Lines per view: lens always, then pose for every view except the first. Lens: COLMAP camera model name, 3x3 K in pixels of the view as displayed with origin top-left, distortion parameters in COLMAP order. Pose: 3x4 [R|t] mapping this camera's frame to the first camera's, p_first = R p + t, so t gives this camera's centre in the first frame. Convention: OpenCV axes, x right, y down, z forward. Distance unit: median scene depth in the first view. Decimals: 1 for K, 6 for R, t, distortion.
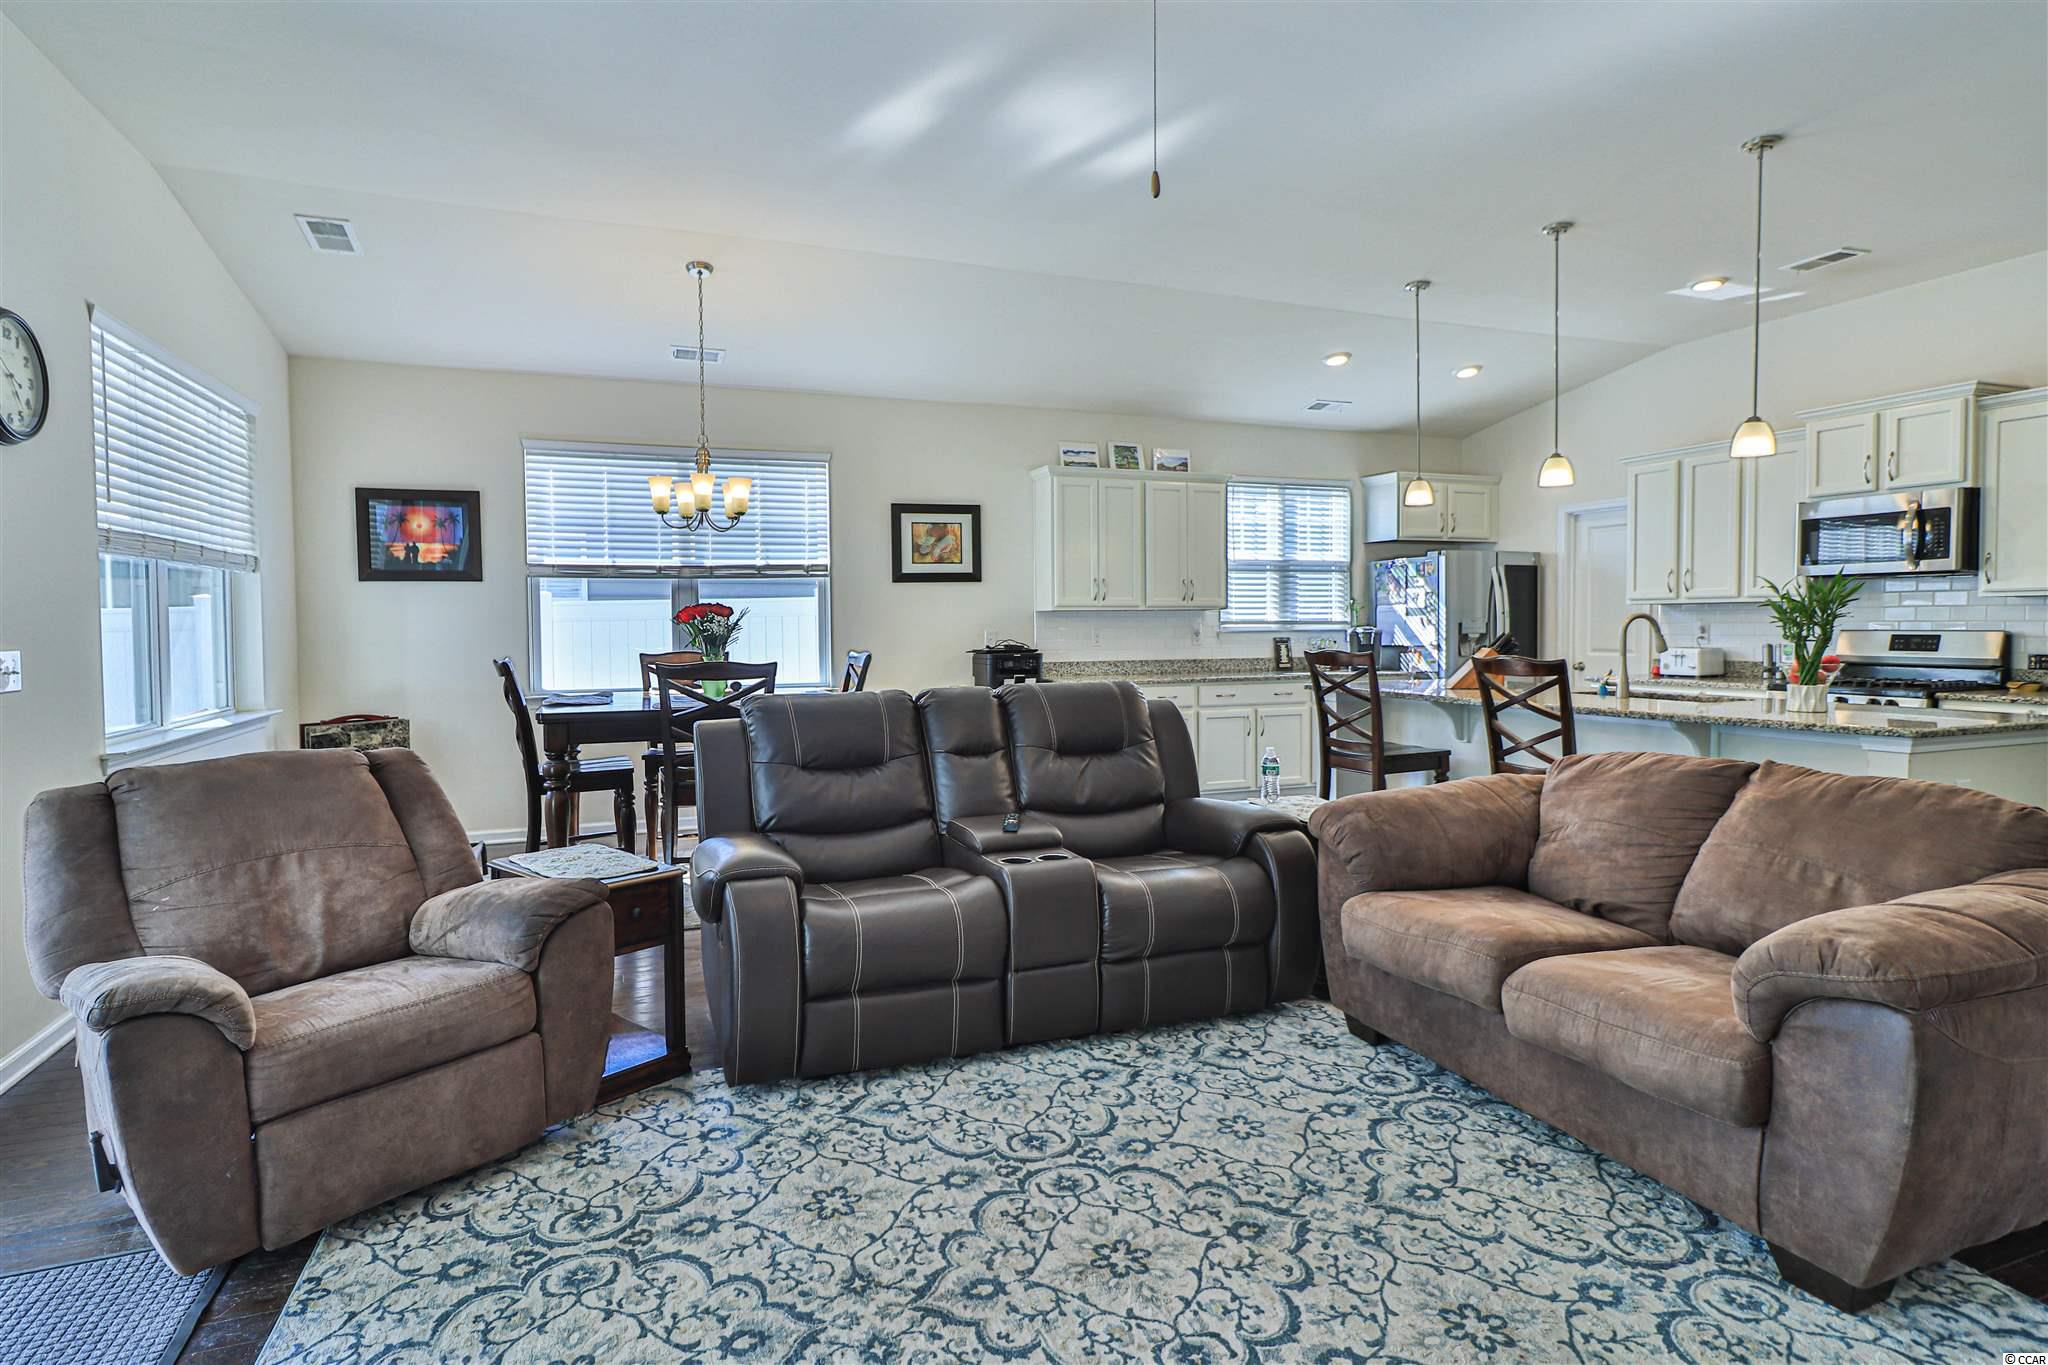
lens RADIAL K [[1058.7, 0, 1007.0], [0, 1058.7, 655.4], [0, 0, 1]] dist [0.003146, -0.000899]
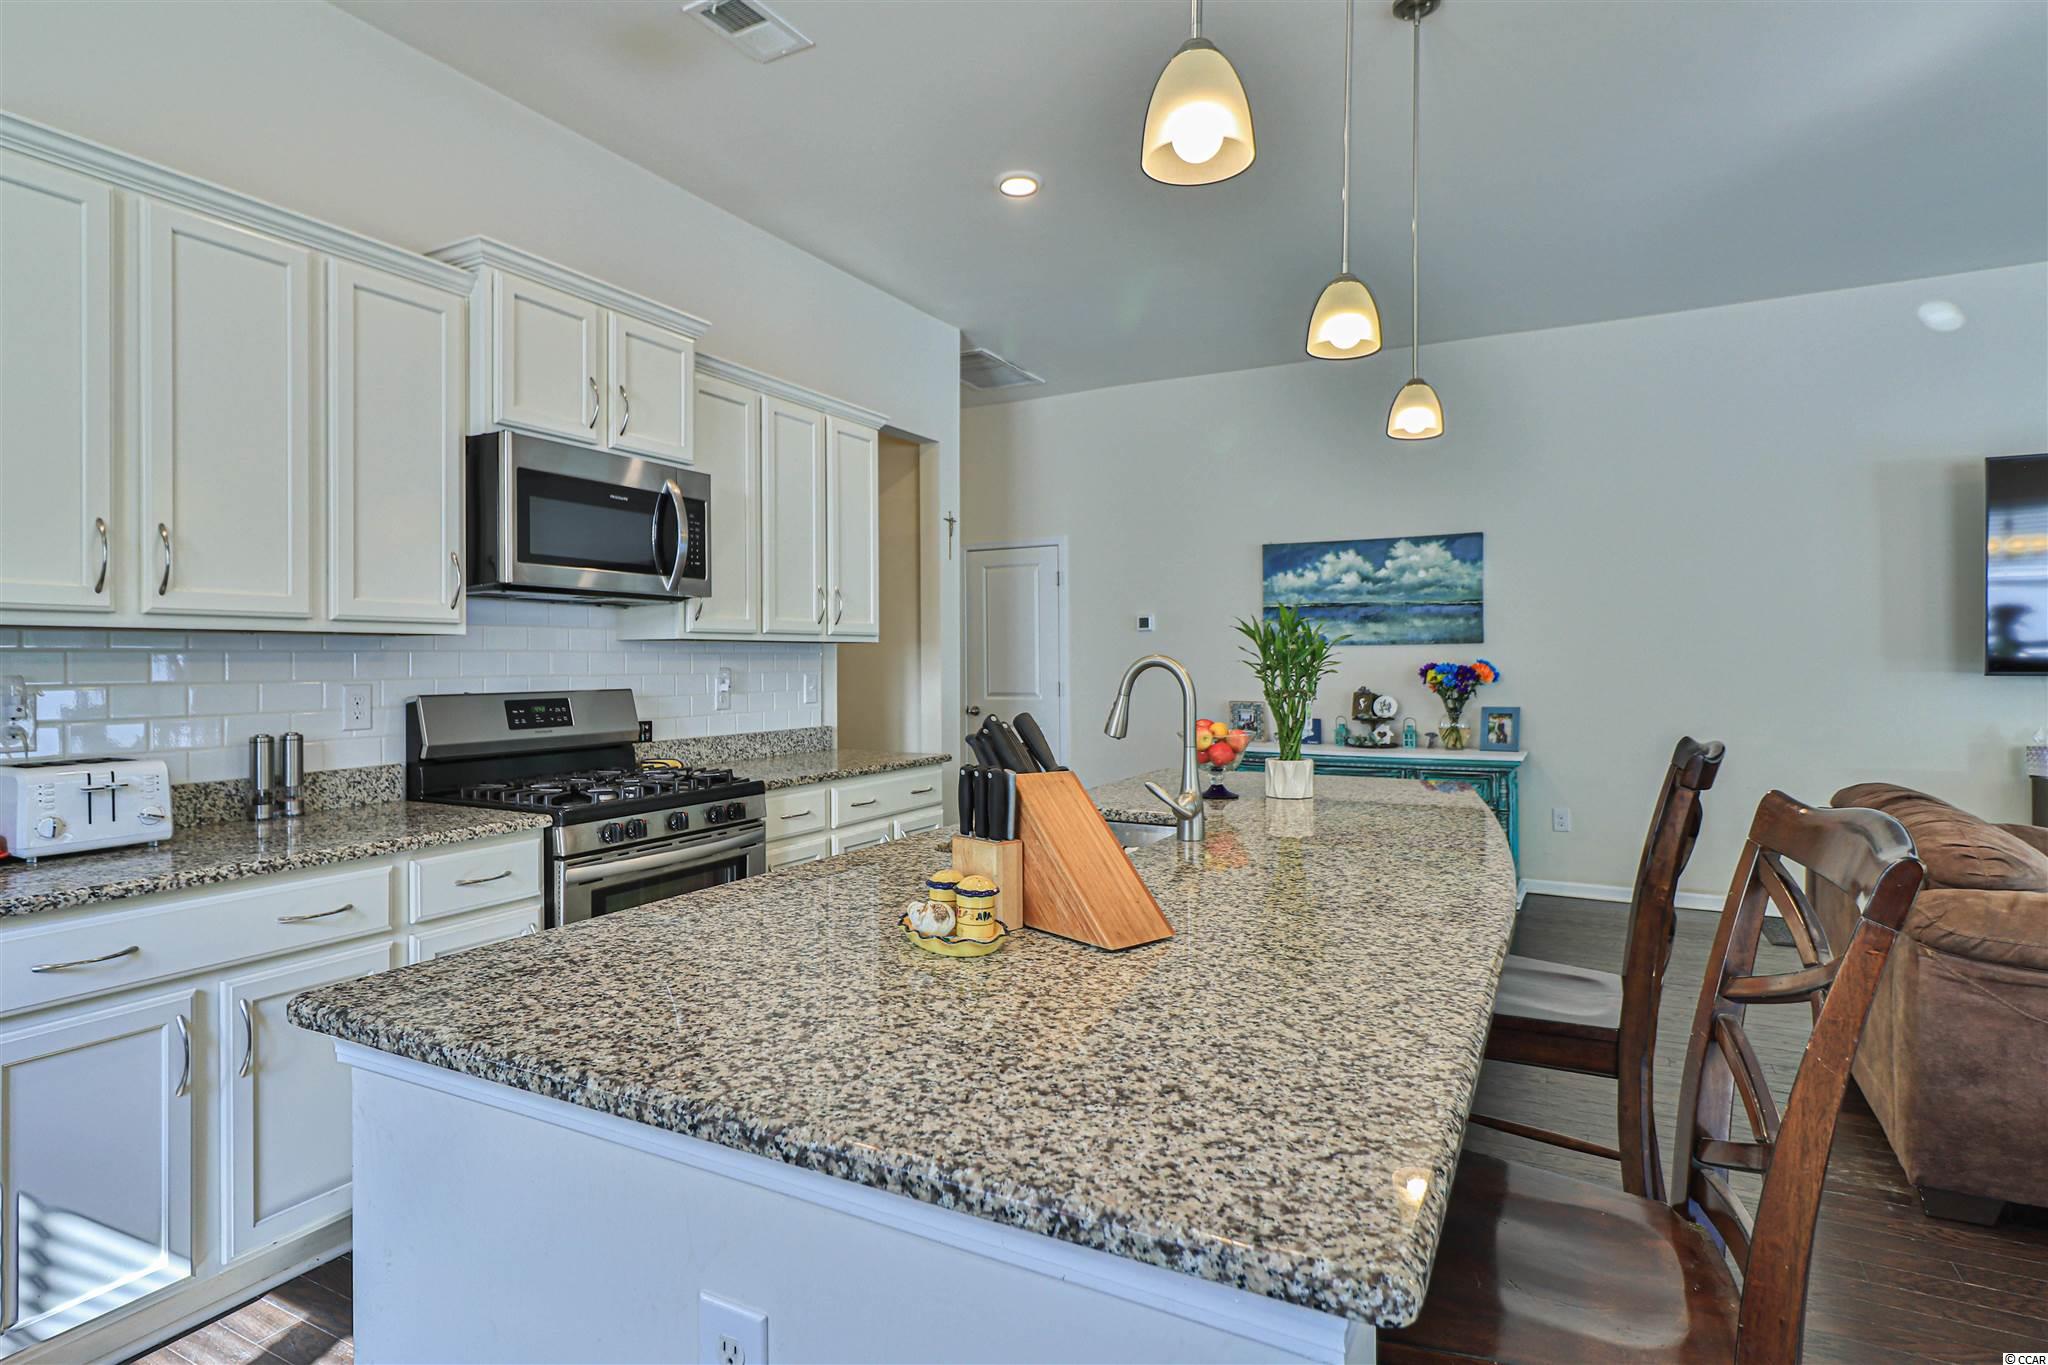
lens RADIAL K [[1074.8, 0, 1003.1], [0, 1074.8, 654.8], [0, 0, 1]] dist [0.001793, -0.000975]
pose [[-0.652446, 0.014912, 0.757689, 0.194436], [0.032982, 0.999418, 0.008732, -0.032617], [-0.757117, 0.030687, -0.652558, 0.949941]]
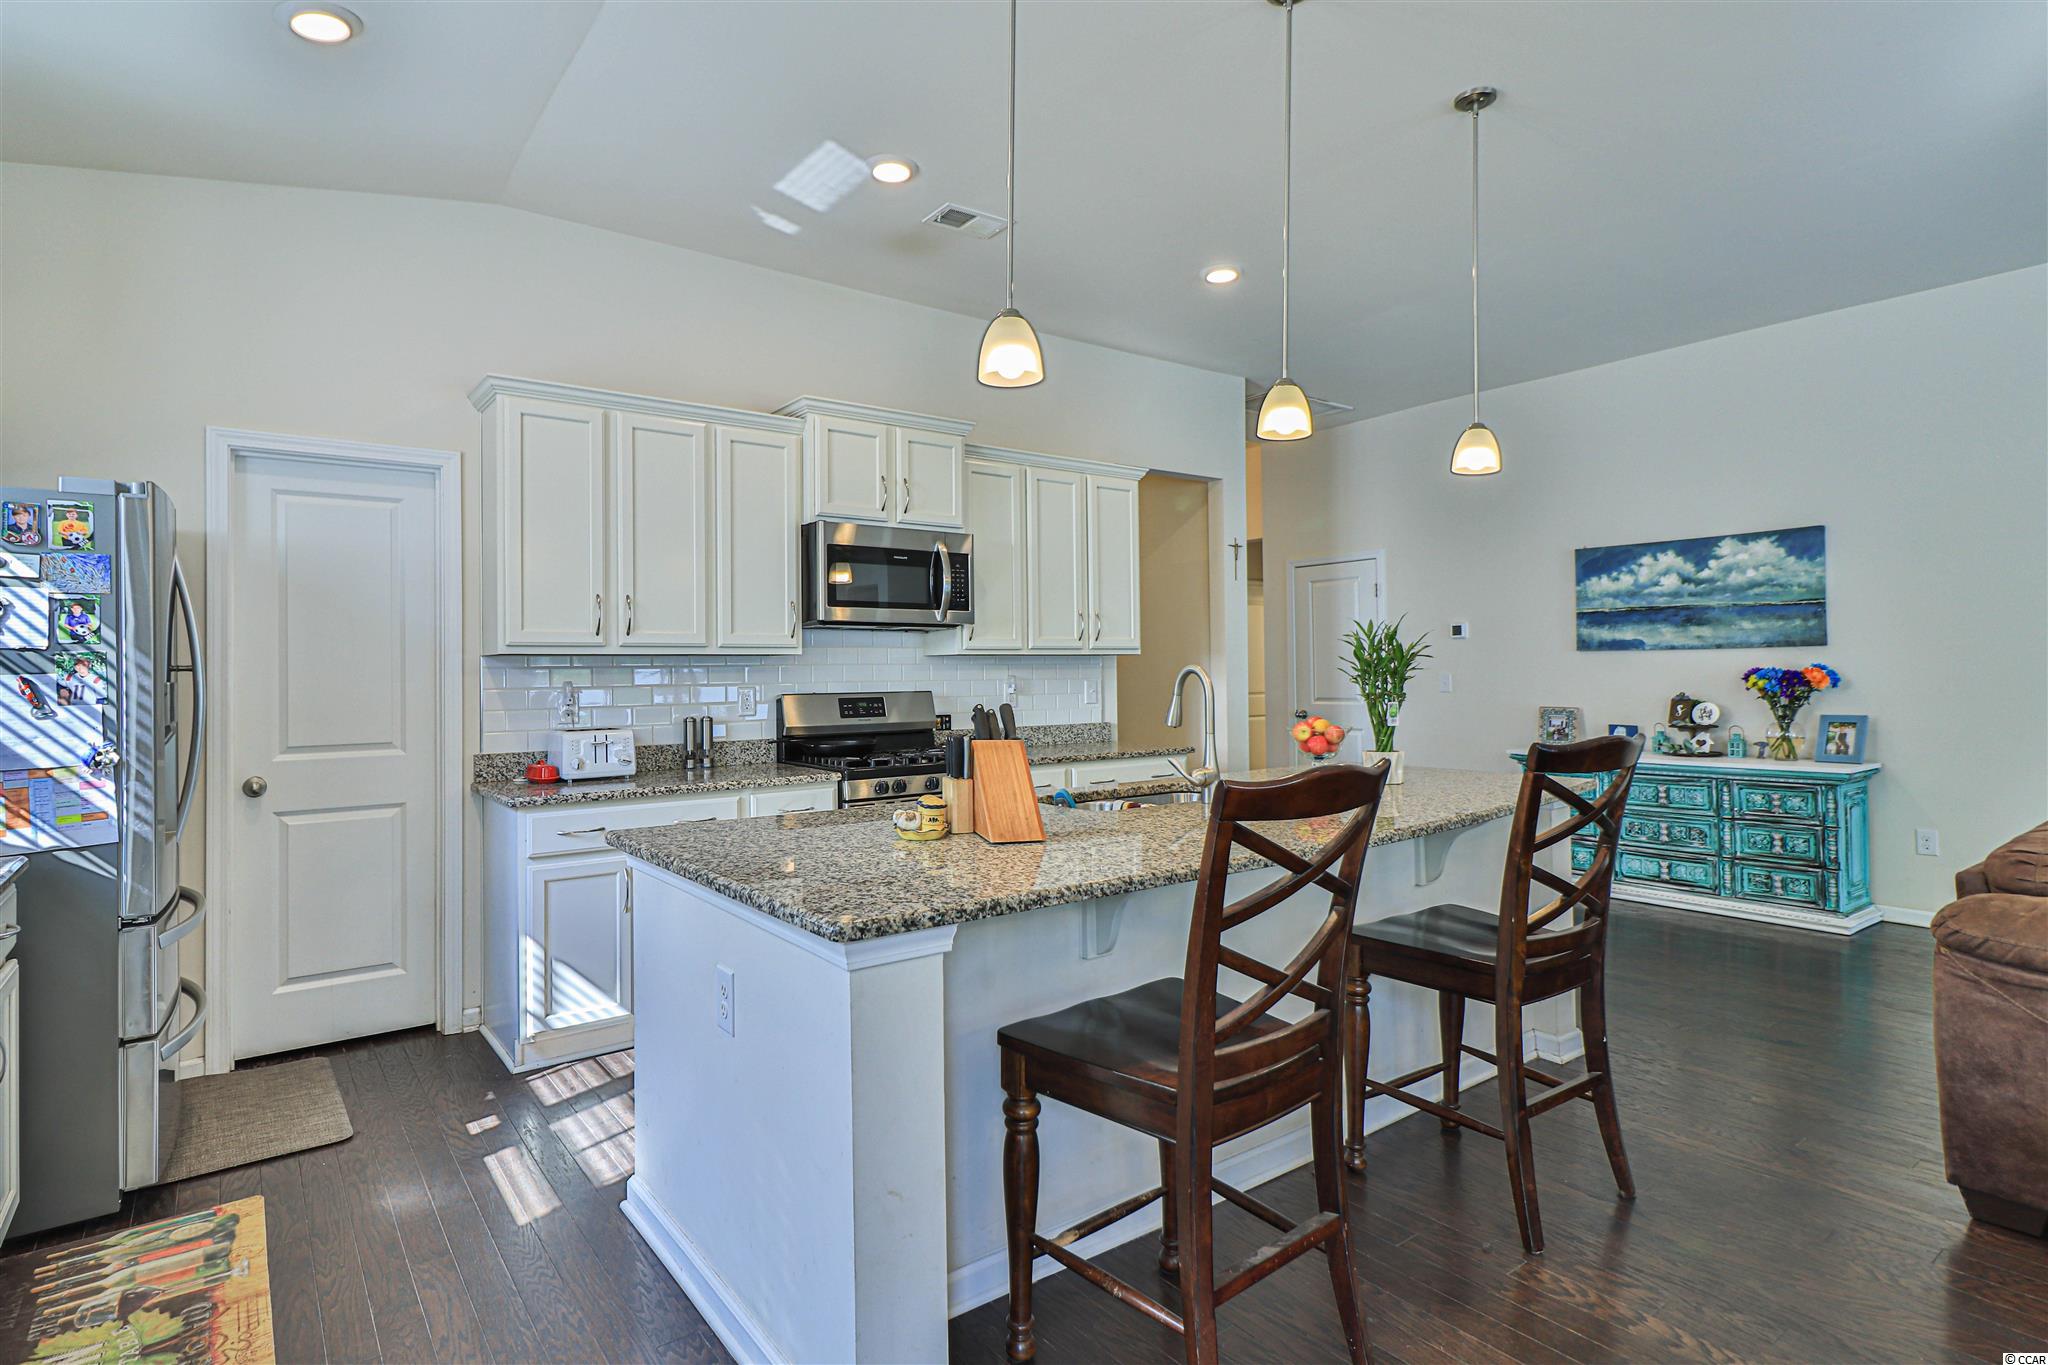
lens RADIAL K [[1051.6, 0, 1006.9], [0, 1051.6, 656.9], [0, 0, 1]] dist [0.003276, -0.000109]
pose [[-0.269856, 0.024244, 0.962596, 0.015196], [0.042381, 0.999013, -0.013280, -0.028831], [-0.961968, 0.037212, -0.270617, 0.888675]]
